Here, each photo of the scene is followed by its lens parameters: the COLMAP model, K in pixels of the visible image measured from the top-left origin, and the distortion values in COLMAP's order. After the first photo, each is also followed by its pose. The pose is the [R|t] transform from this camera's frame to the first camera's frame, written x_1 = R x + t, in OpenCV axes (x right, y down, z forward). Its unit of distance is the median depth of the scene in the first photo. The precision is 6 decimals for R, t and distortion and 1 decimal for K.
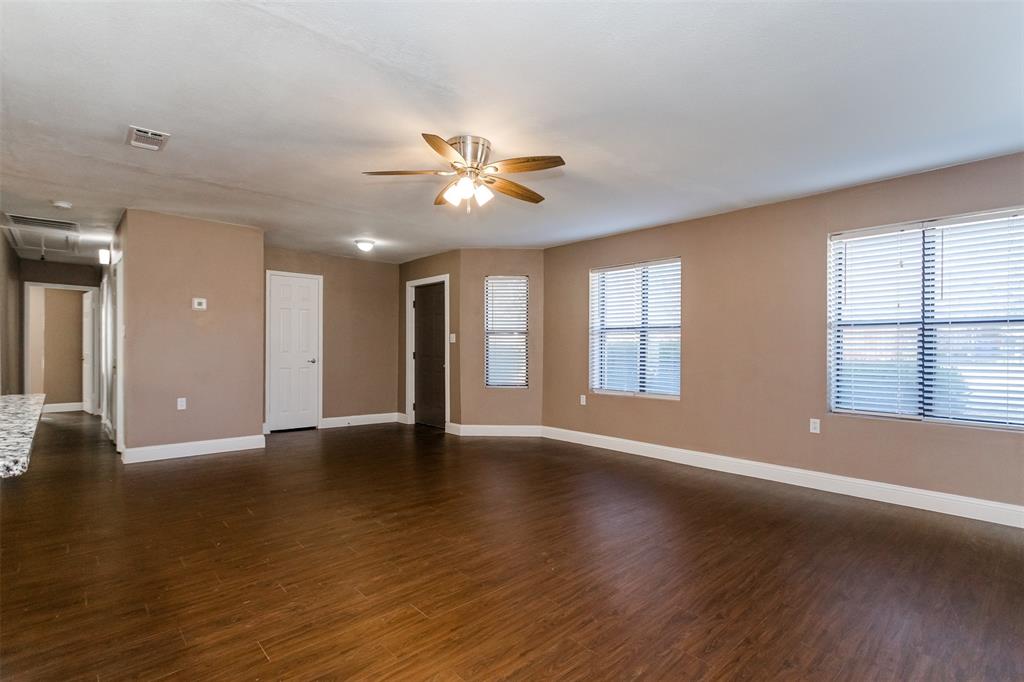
lens RADIAL K [[495.0, 0, 511.8], [0, 495.0, 346.5], [0, 0, 1]] dist [0.000468, -0.000117]
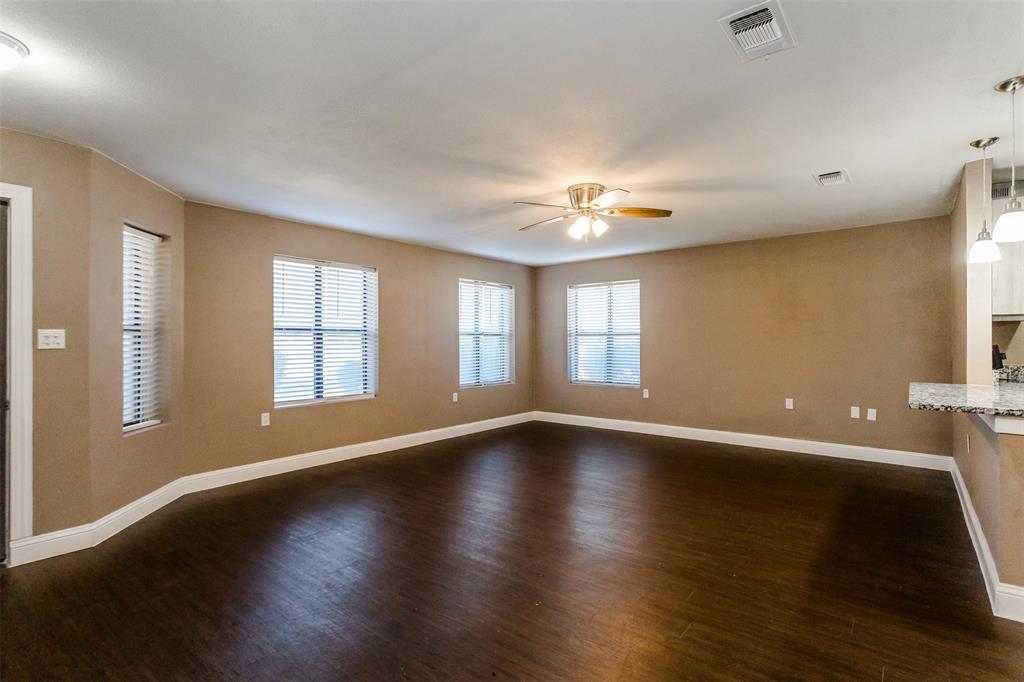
lens RADIAL K [[488.0, 0, 513.4], [0, 488.0, 344.9], [0, 0, 1]] dist [-0.000264, -0.000041]
pose [[-0.151492, -0.009398, 0.988414, -0.659821], [0.002161, 0.999949, 0.009839, -0.016493], [-0.988456, 0.003626, -0.151464, 0.716735]]
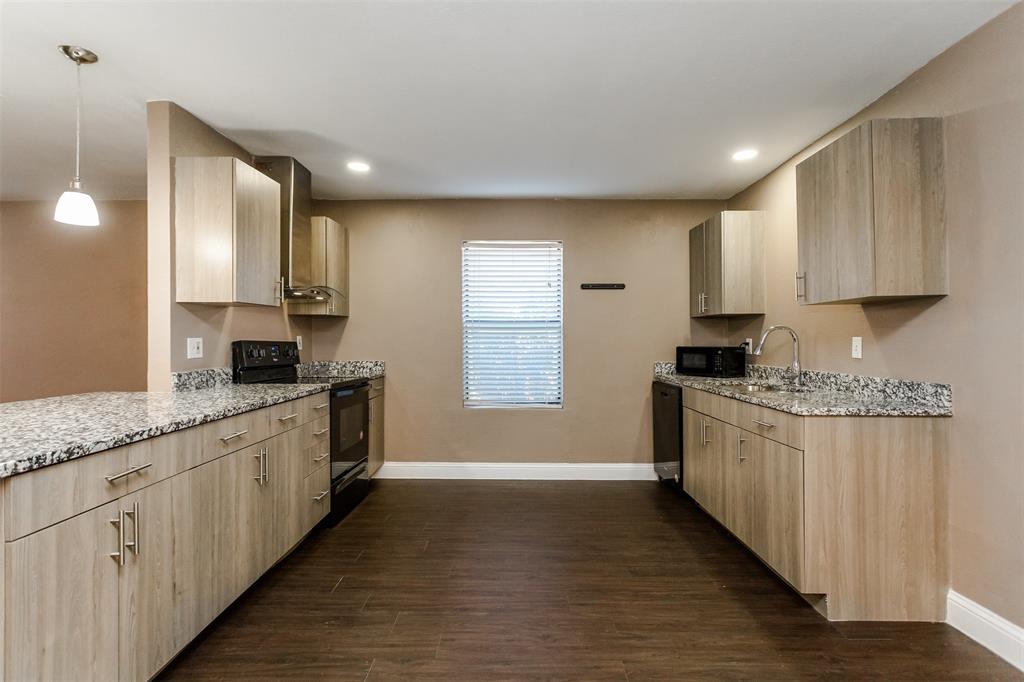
lens RADIAL K [[485.2, 0, 511.0], [0, 485.2, 336.5], [0, 0, 1]] dist [0.001641, 0.000010]
pose [[-0.735040, 0.000187, 0.678024, -0.708694], [0.001590, 0.999998, 0.001447, -0.013937], [-0.678022, 0.002142, -0.735039, 0.221219]]
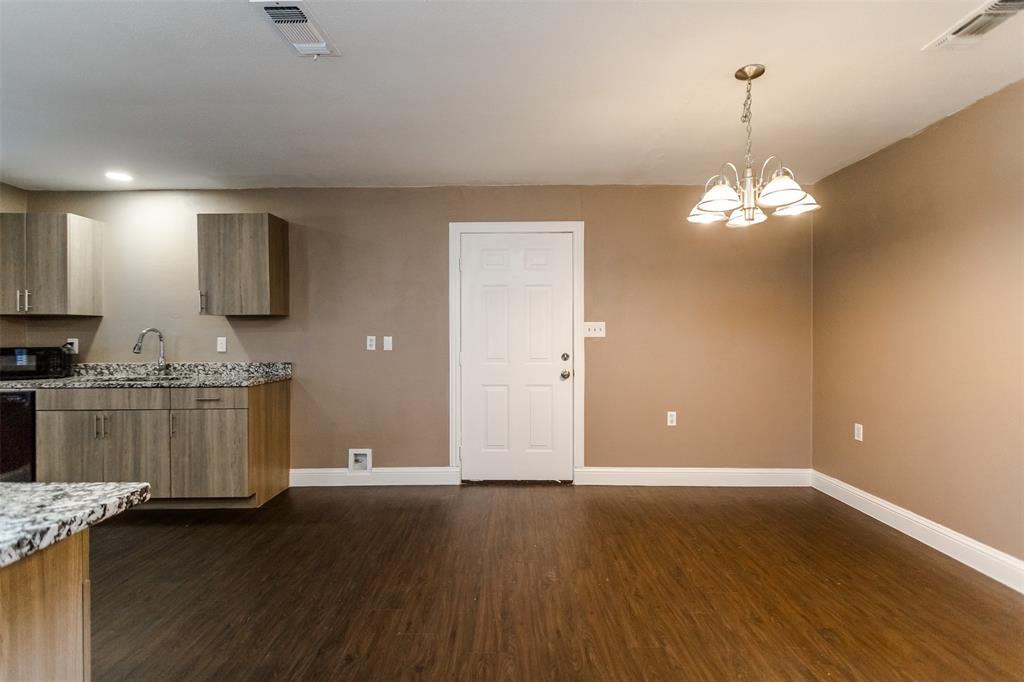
lens RADIAL K [[485.2, 0, 511.0], [0, 485.2, 336.5], [0, 0, 1]] dist [0.001641, 0.000010]
pose [[-0.677379, -0.000676, -0.735634, -0.420180], [-0.003810, 0.999989, 0.002590, -0.016944], [0.735624, 0.004557, -0.677375, 0.425572]]
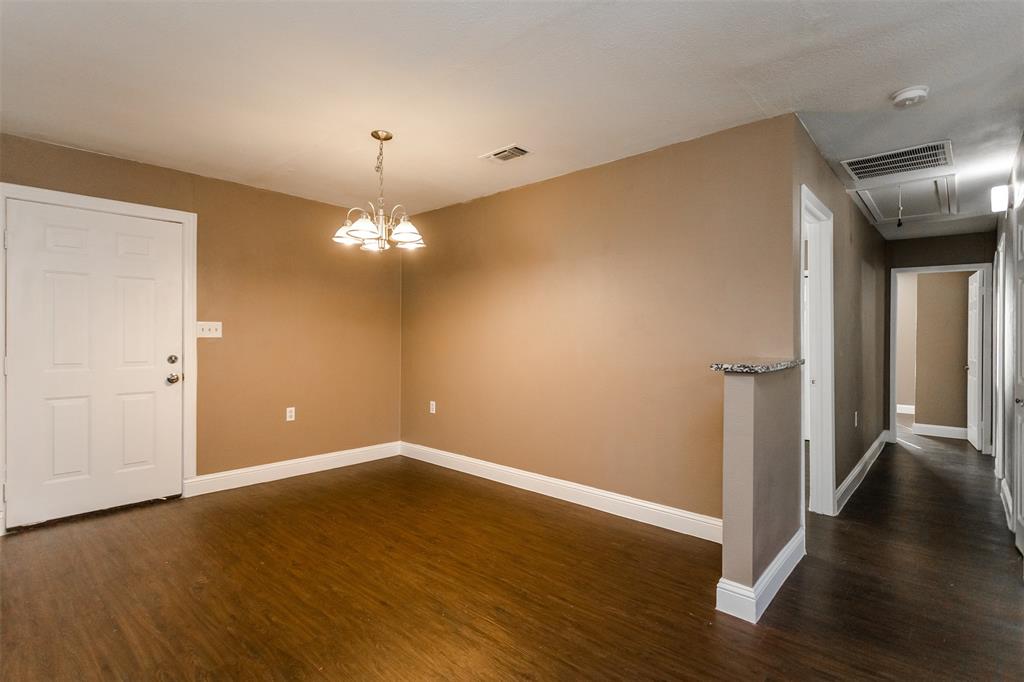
lens RADIAL K [[488.2, 0, 511.3], [0, 488.2, 338.6], [0, 0, 1]] dist [0.000924, 0.000424]
pose [[0.093867, -0.000082, -0.995585, -0.317928], [-0.007903, 0.999968, -0.000828, -0.016148], [0.995553, 0.007946, 0.093864, 0.391715]]
